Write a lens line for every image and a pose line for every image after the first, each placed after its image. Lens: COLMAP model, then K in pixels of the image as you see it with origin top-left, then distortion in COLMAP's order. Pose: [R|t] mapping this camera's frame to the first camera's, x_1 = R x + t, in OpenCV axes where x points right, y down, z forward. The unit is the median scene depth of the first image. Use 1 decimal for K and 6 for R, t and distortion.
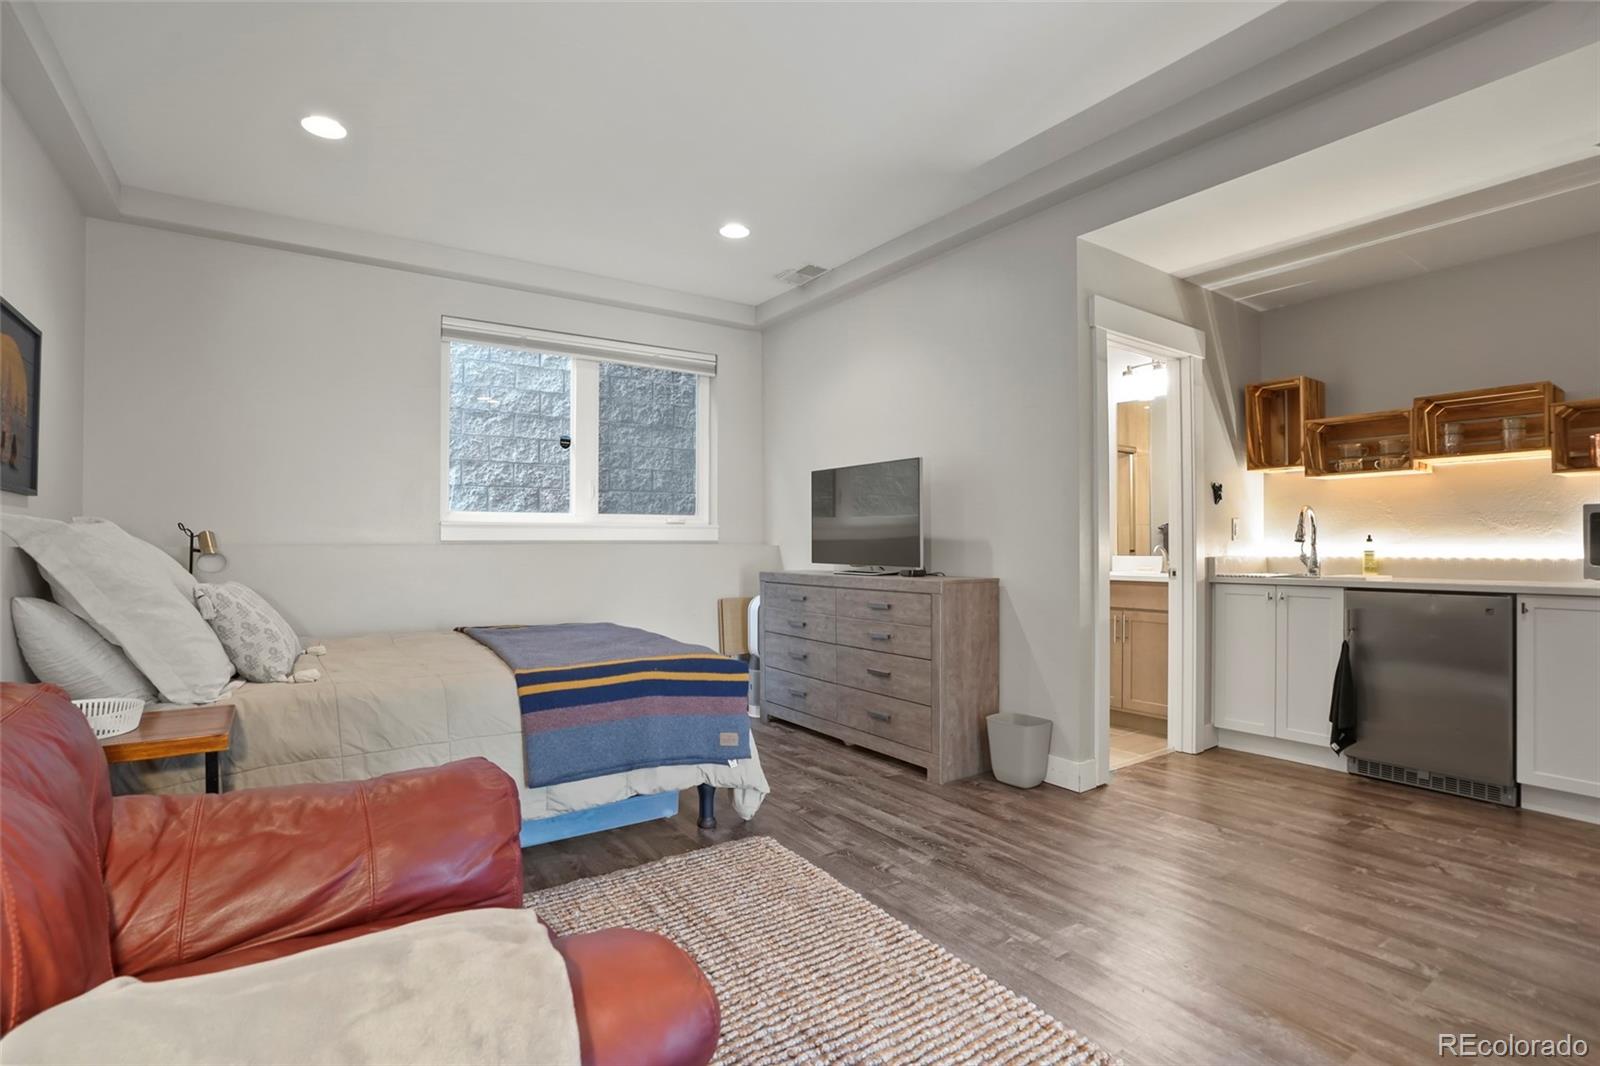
lens RADIAL K [[768.4, 0, 856.7], [0, 768.4, 537.2], [0, 0, 1]] dist [0.003004, 0.005265]
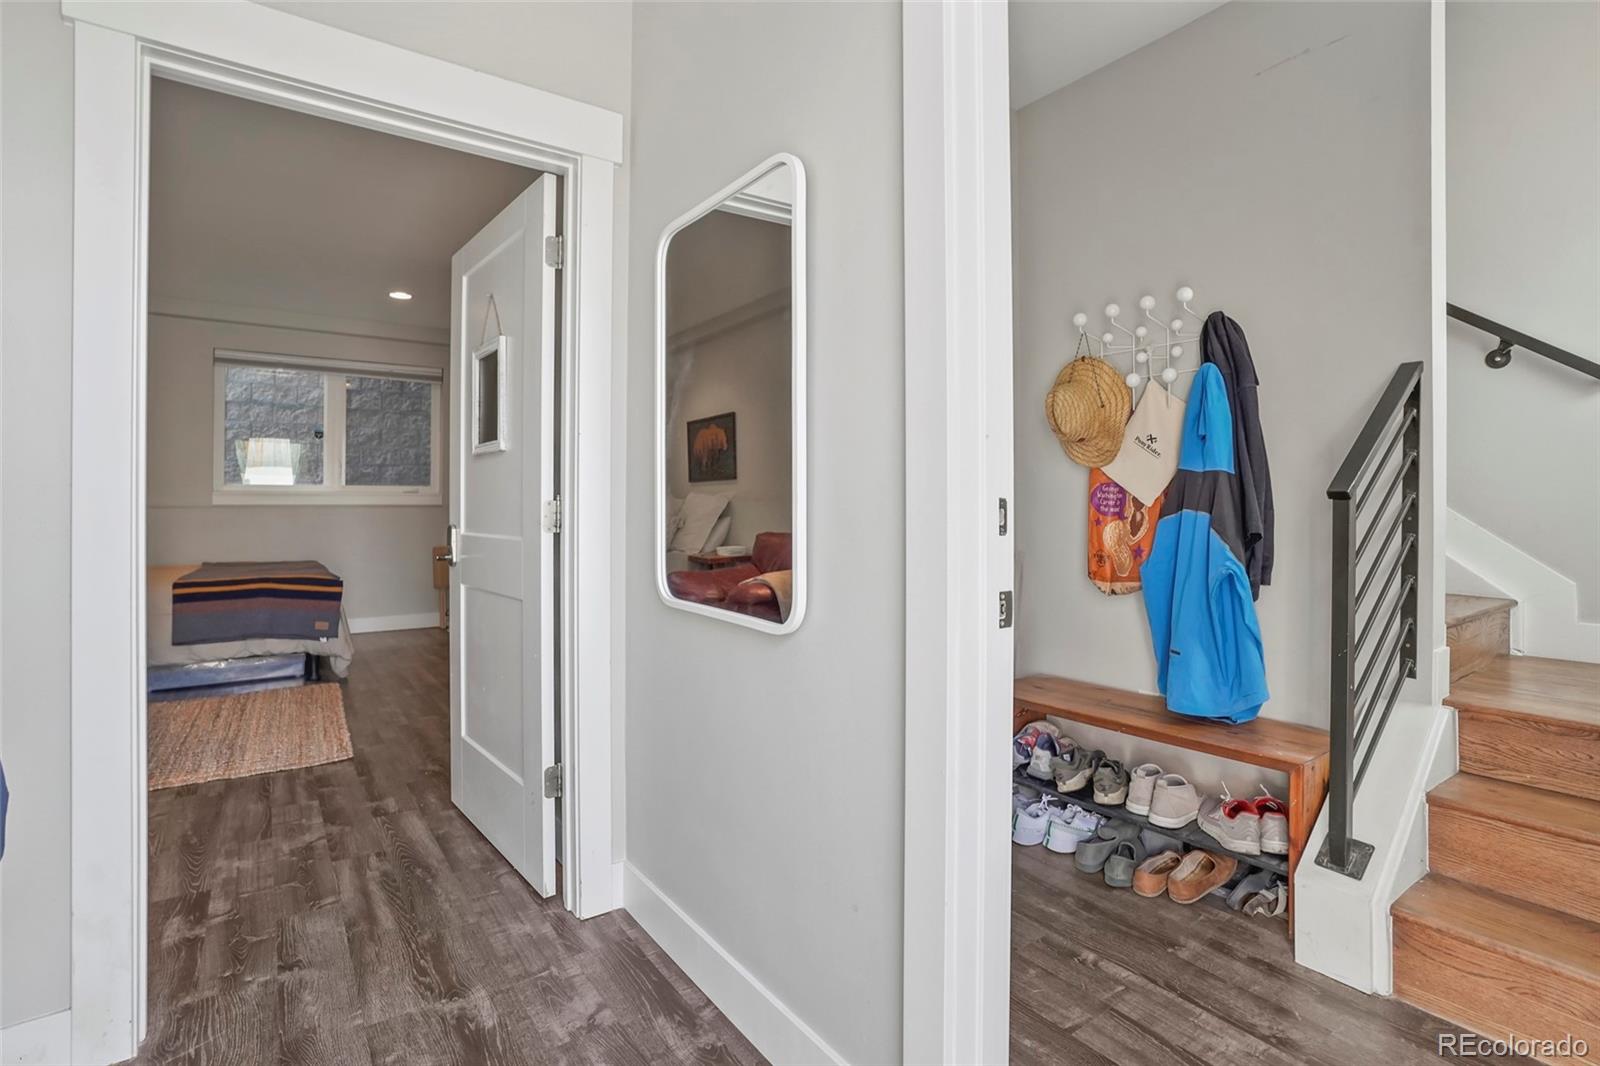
lens RADIAL K [[768.4, 0, 808.6], [0, 768.4, 499.0], [0, 0, 1]] dist [0.003004, 0.005265]
pose [[0.999863, 0.006306, -0.015279, 0.529949], [-0.006325, 0.999979, -0.001241, -0.009682], [0.015271, 0.001337, 0.999883, -0.380221]]
